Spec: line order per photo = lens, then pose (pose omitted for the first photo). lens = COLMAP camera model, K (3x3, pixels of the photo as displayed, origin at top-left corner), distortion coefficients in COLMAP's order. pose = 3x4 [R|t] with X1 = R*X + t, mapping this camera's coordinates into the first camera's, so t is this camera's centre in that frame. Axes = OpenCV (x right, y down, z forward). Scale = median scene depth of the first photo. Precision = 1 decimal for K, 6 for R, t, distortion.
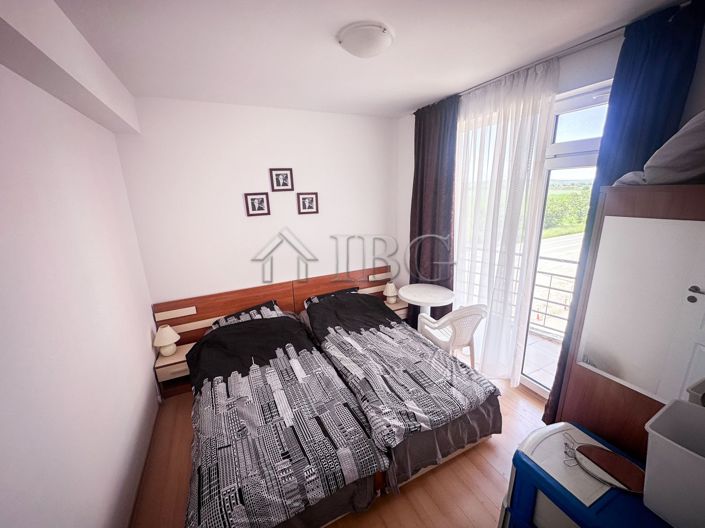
lens RADIAL K [[281.3, 0, 352.5], [0, 281.3, 264.0], [0, 0, 1]] dist [0.000013, 0.000061]
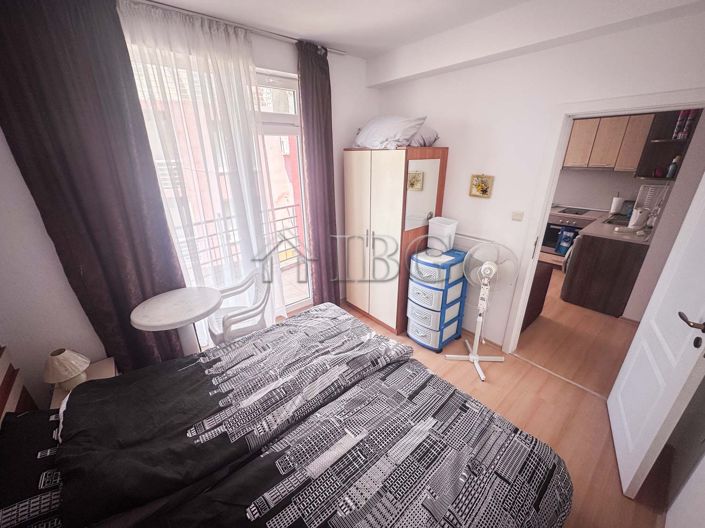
lens RADIAL K [[281.3, 0, 352.5], [0, 281.3, 264.0], [0, 0, 1]] dist [0.000013, 0.000061]
pose [[-0.247093, -0.327716, 0.911892, -0.707570], [0.262244, 0.883338, 0.388514, -0.226429], [-0.932831, 0.335137, -0.132325, 1.054425]]
